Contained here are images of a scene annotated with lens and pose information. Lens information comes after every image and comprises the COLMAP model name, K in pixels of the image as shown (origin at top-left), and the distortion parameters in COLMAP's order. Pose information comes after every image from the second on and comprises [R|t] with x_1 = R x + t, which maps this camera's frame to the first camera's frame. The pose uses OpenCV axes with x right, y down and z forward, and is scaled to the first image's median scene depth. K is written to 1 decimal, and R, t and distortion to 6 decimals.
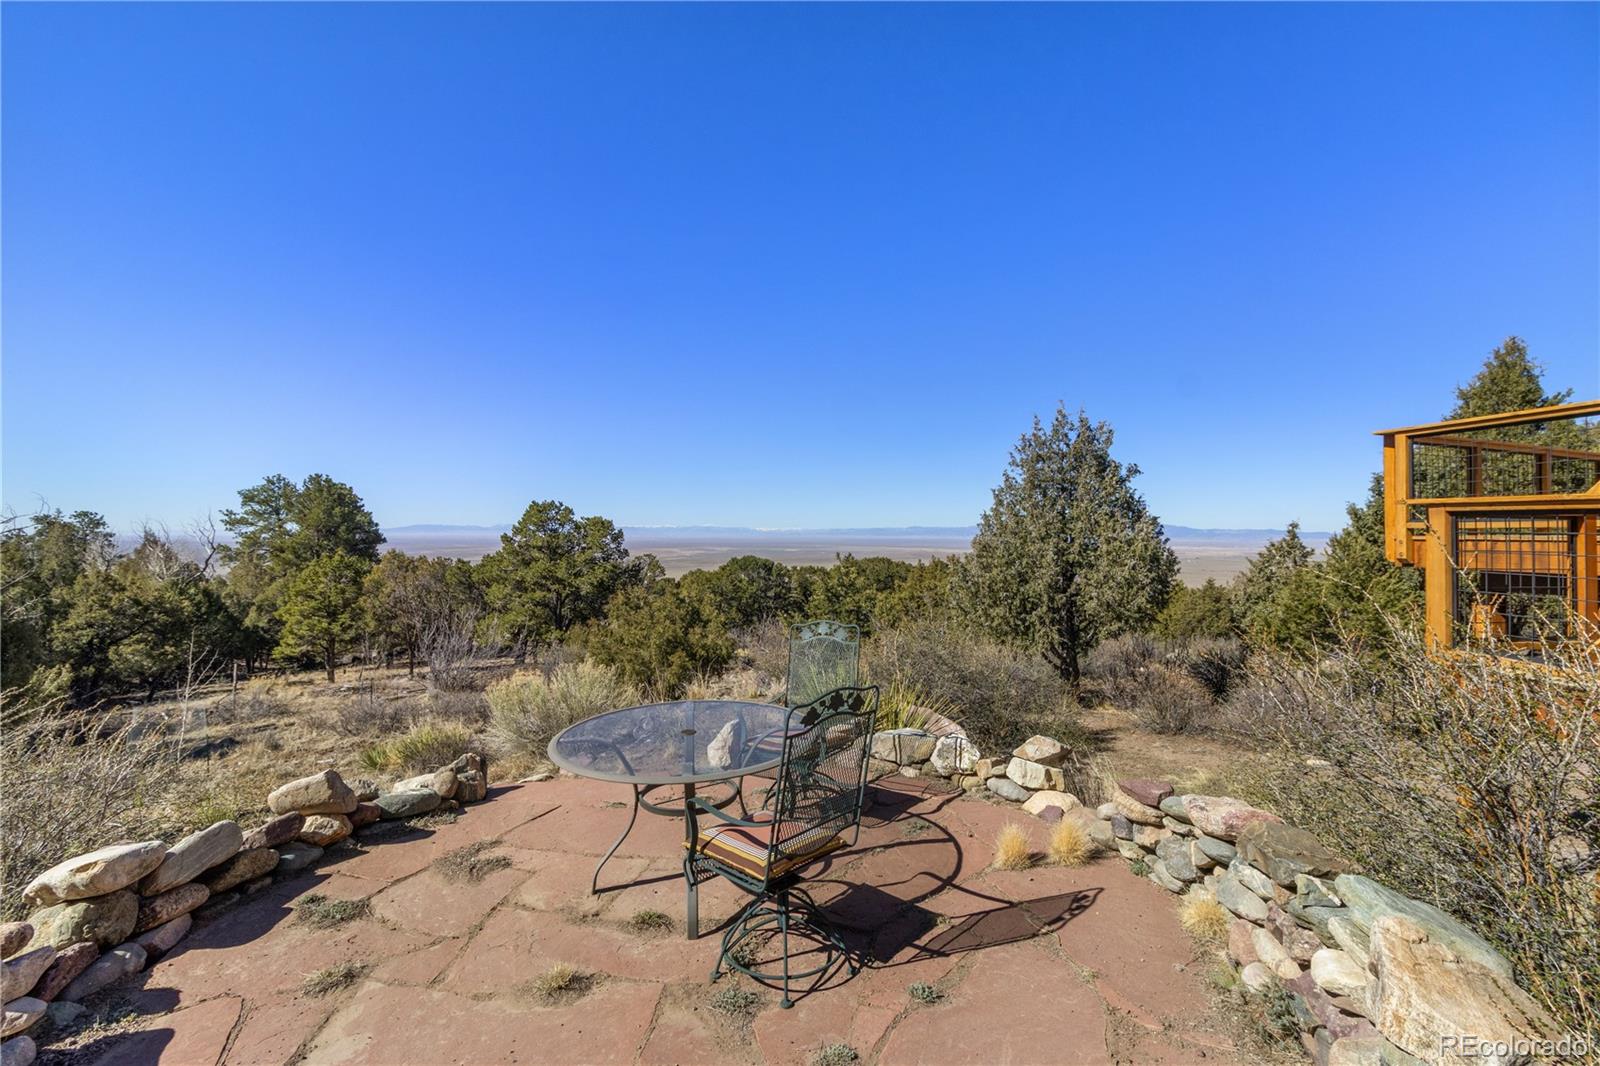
lens RADIAL K [[738.1, 0, 799.8], [0, 738.1, 524.8], [0, 0, 1]] dist [0.002873, 0.000760]
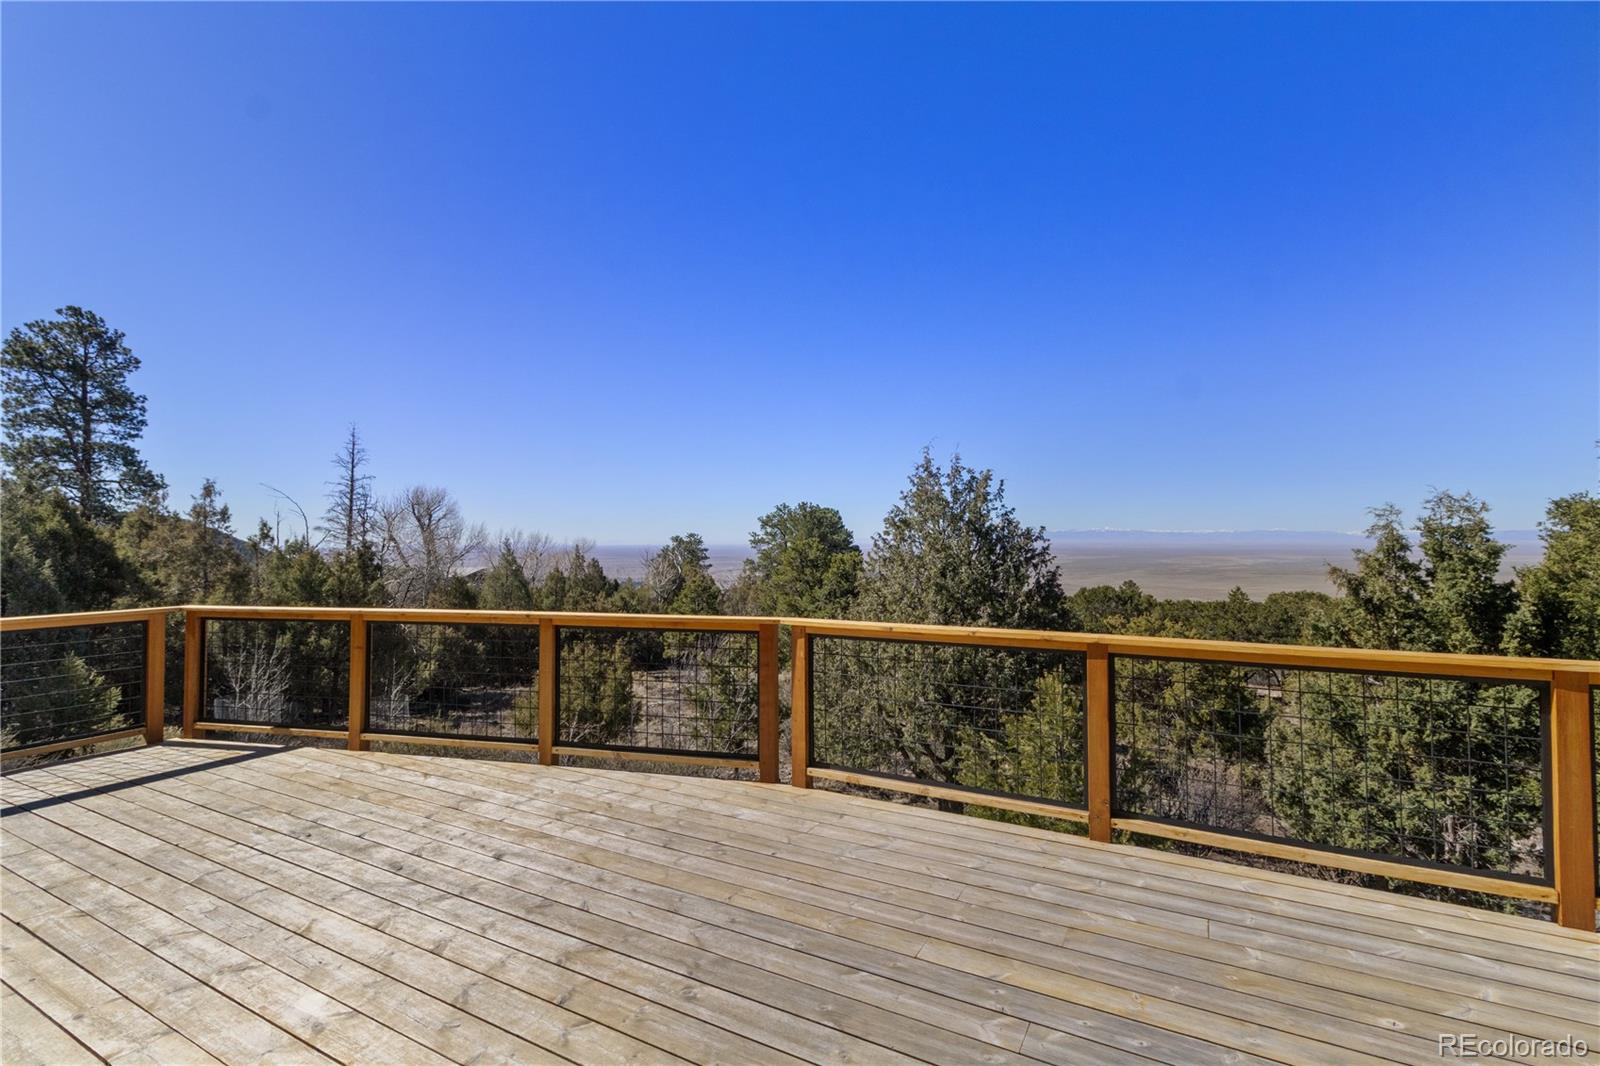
lens RADIAL K [[738.1, 0, 799.8], [0, 738.1, 524.8], [0, 0, 1]] dist [0.002873, 0.000760]
pose [[0.767494, -0.021077, -0.640709, 0.329060], [0.014945, 0.999776, -0.014986, -0.033982], [0.640881, 0.001926, 0.767638, 0.148308]]
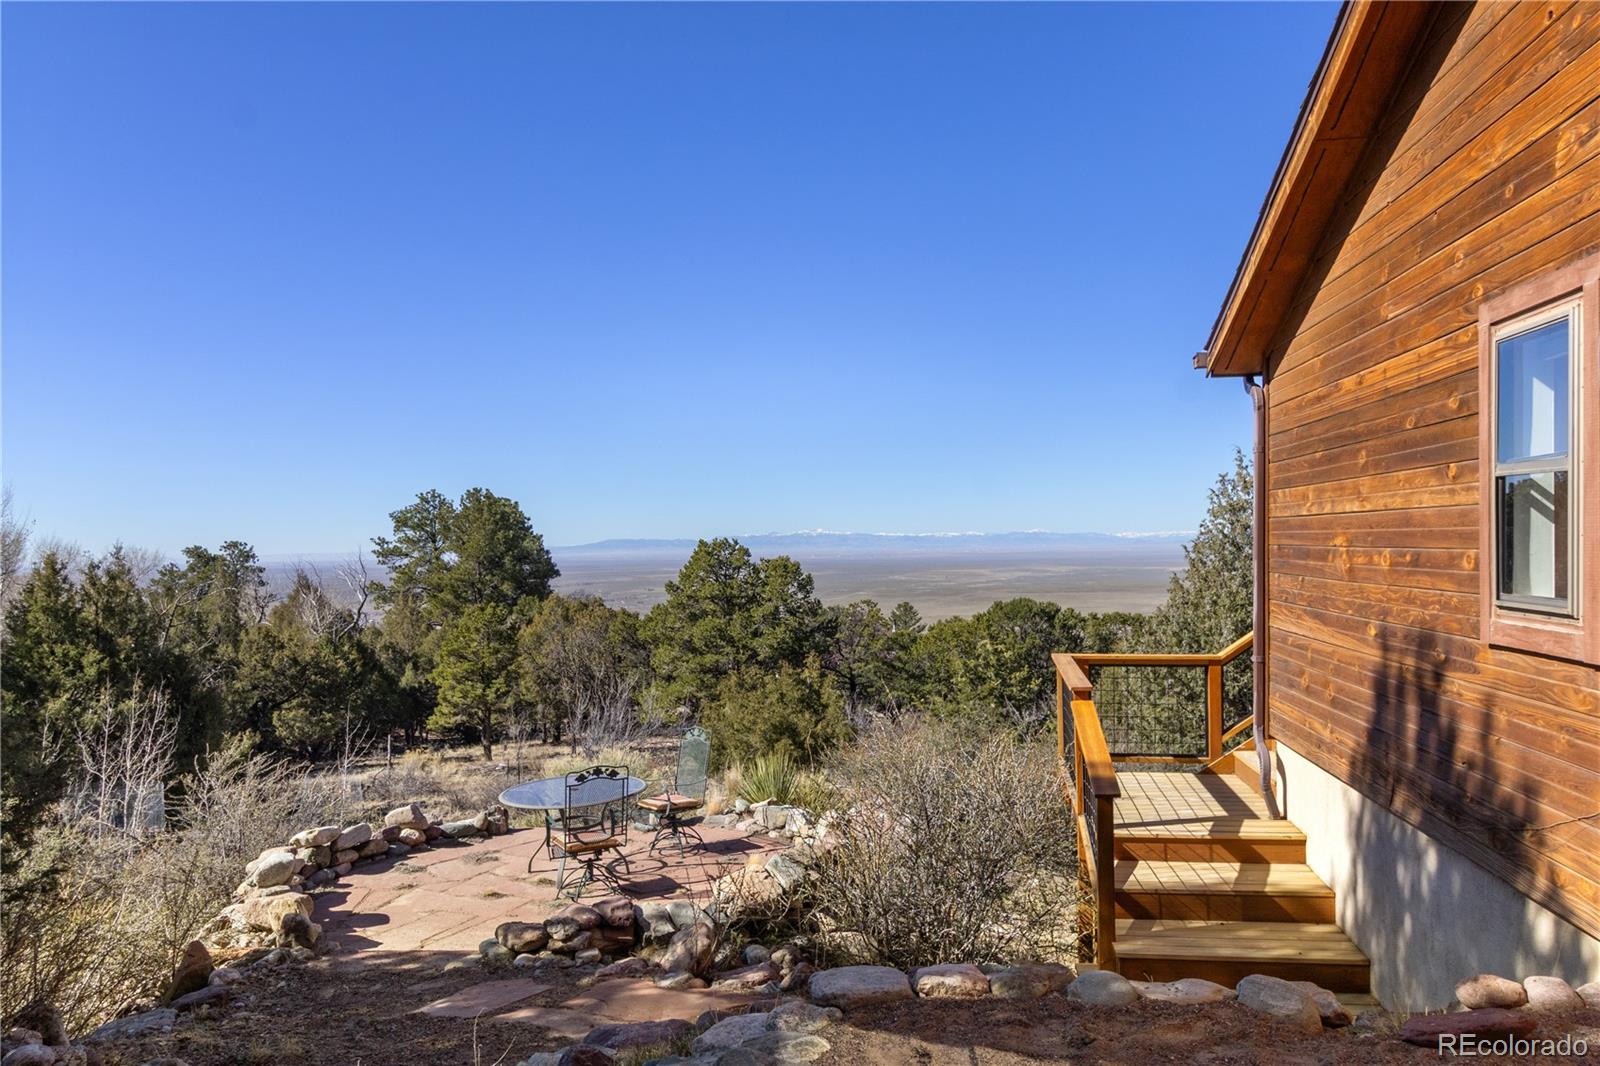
lens RADIAL K [[1181.7, 0, 802.2], [0, 1181.7, 578.4], [0, 0, 1]] dist [-0.002931, -0.000184]
pose [[0.949944, -0.011559, -0.312207, 0.119734], [0.023950, 0.999069, 0.035883, -0.030435], [0.311502, -0.041564, 0.949336, -0.144563]]
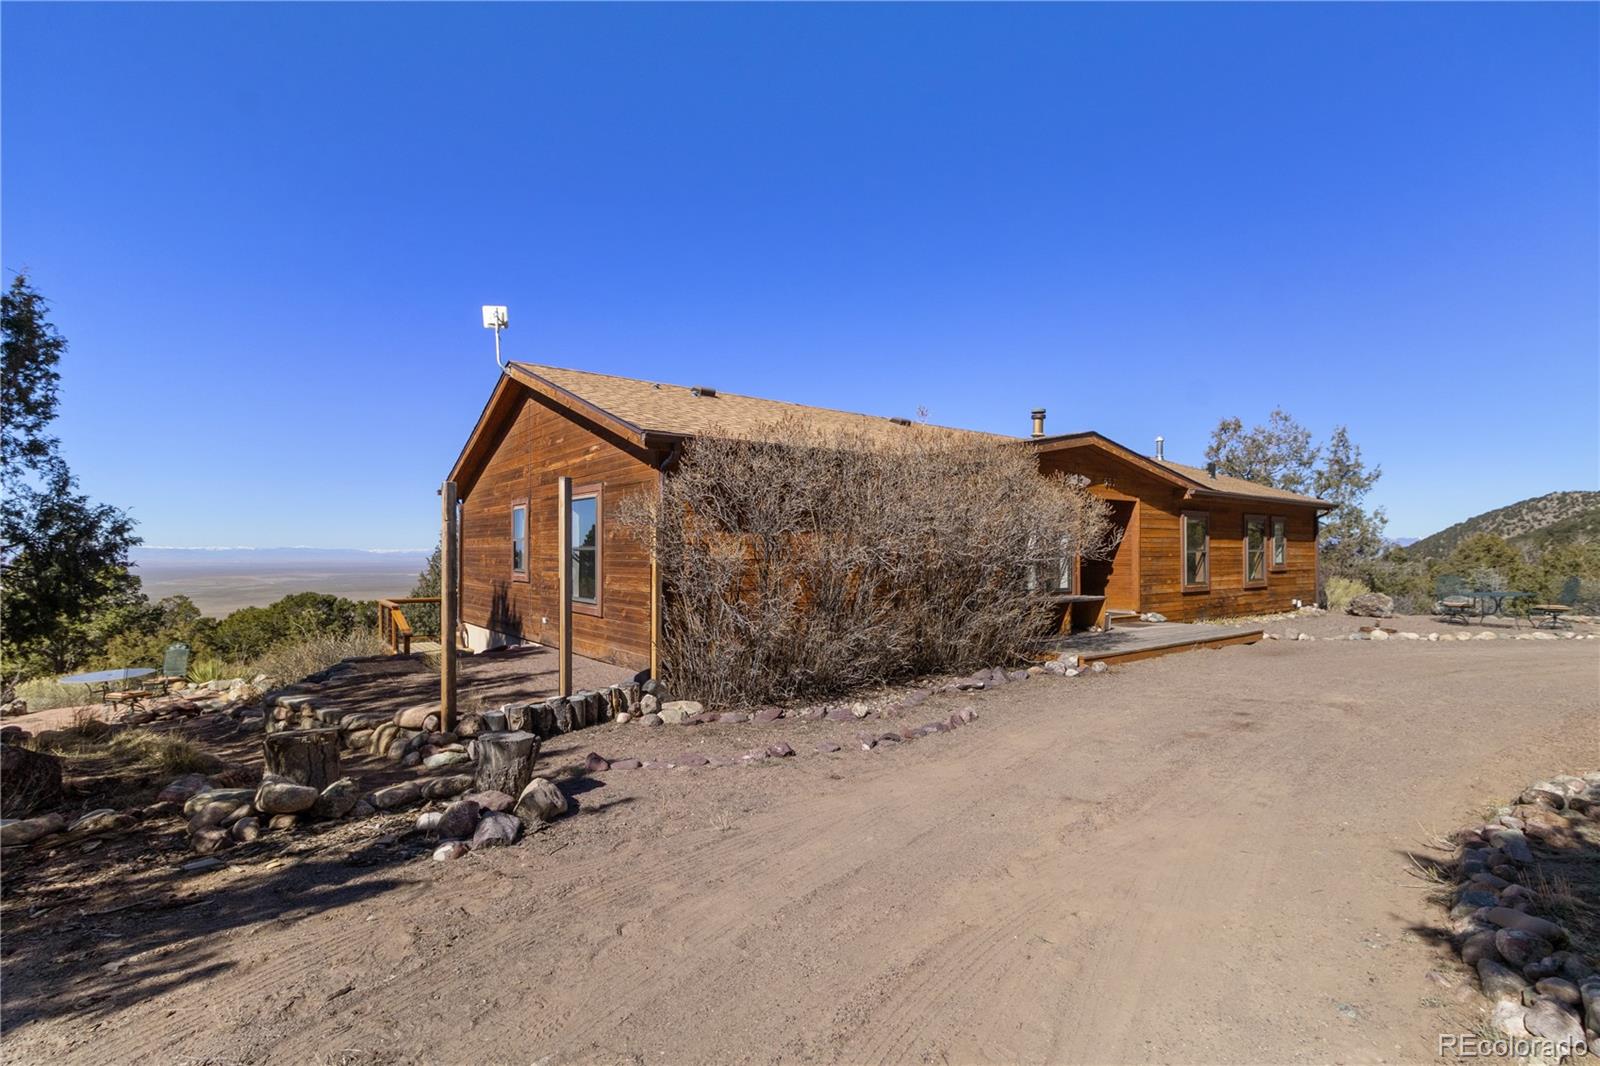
lens RADIAL K [[747.7, 0, 797.8], [0, 747.7, 546.8], [0, 0, 1]] dist [0.002553, 0.001187]
pose [[0.894657, -0.002562, 0.446745, 0.114469], [0.002011, 0.999997, 0.001706, -0.032660], [-0.446748, -0.000628, 0.894659, -0.356317]]
